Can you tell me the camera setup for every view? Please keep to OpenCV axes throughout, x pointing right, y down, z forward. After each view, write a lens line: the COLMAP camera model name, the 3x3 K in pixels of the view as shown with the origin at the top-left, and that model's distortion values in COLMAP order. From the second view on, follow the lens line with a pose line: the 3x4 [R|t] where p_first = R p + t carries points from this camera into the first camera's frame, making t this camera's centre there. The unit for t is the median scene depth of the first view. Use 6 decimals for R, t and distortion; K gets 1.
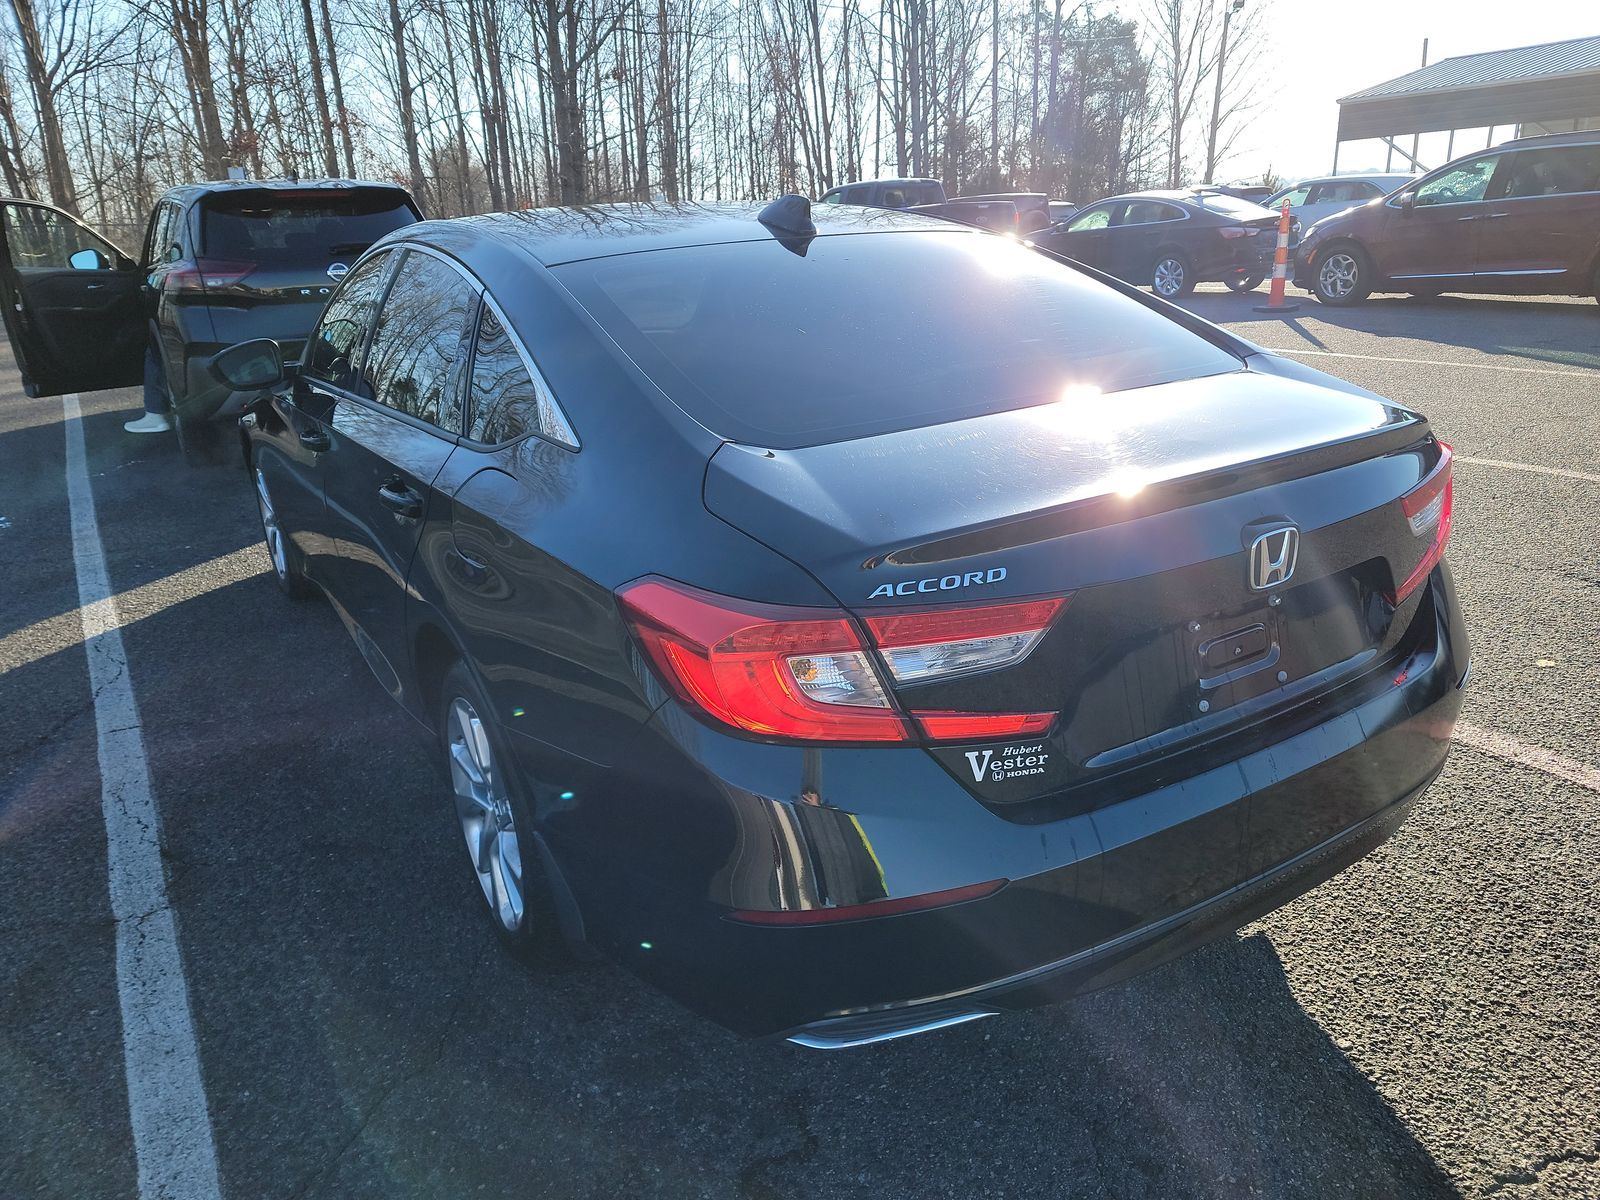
lens RADIAL K [[1106.1, 0, 802.0], [0, 1106.1, 595.8], [0, 0, 1]] dist [0.047002, -0.039507]
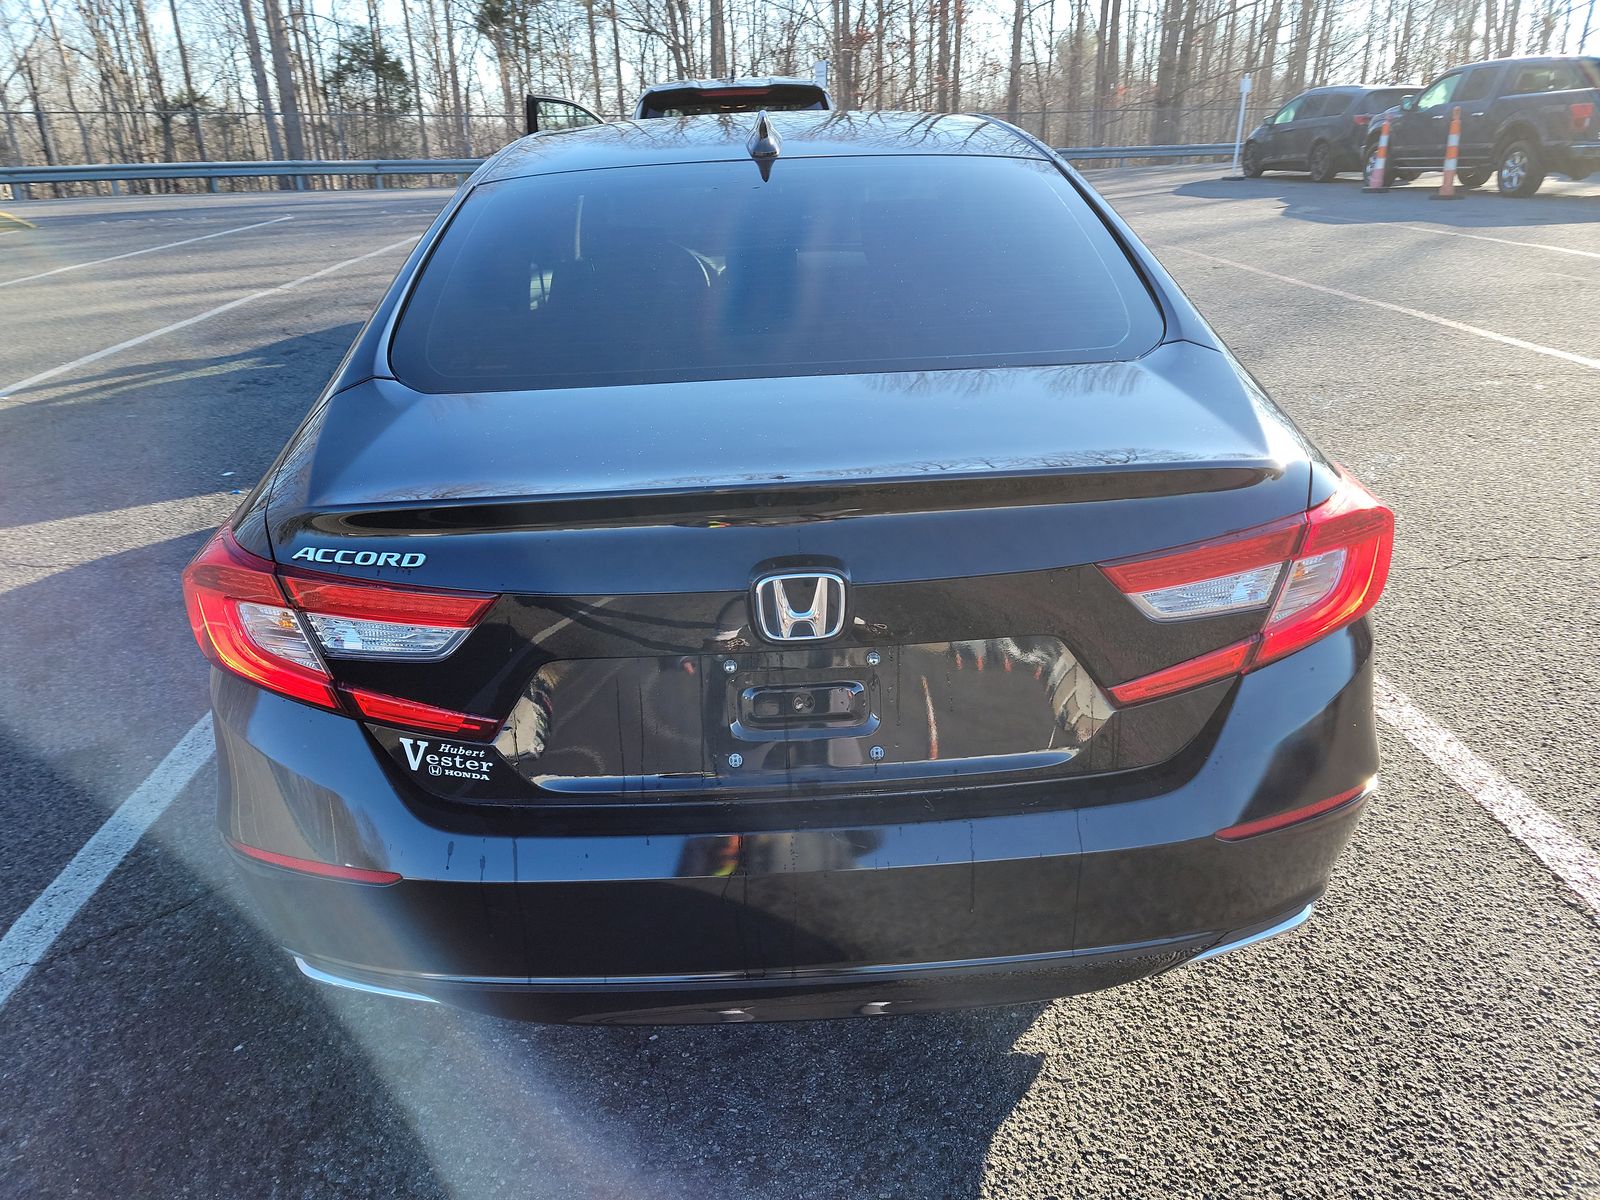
lens RADIAL K [[1106.1, 0, 799.1], [0, 1106.1, 604.3], [0, 0, 1]] dist [0.047002, -0.039507]
pose [[0.865840, 0.209119, -0.454522, 0.841023], [-0.164463, 0.976937, 0.136181, -0.154140], [0.472518, -0.043159, 0.880264, 0.319594]]
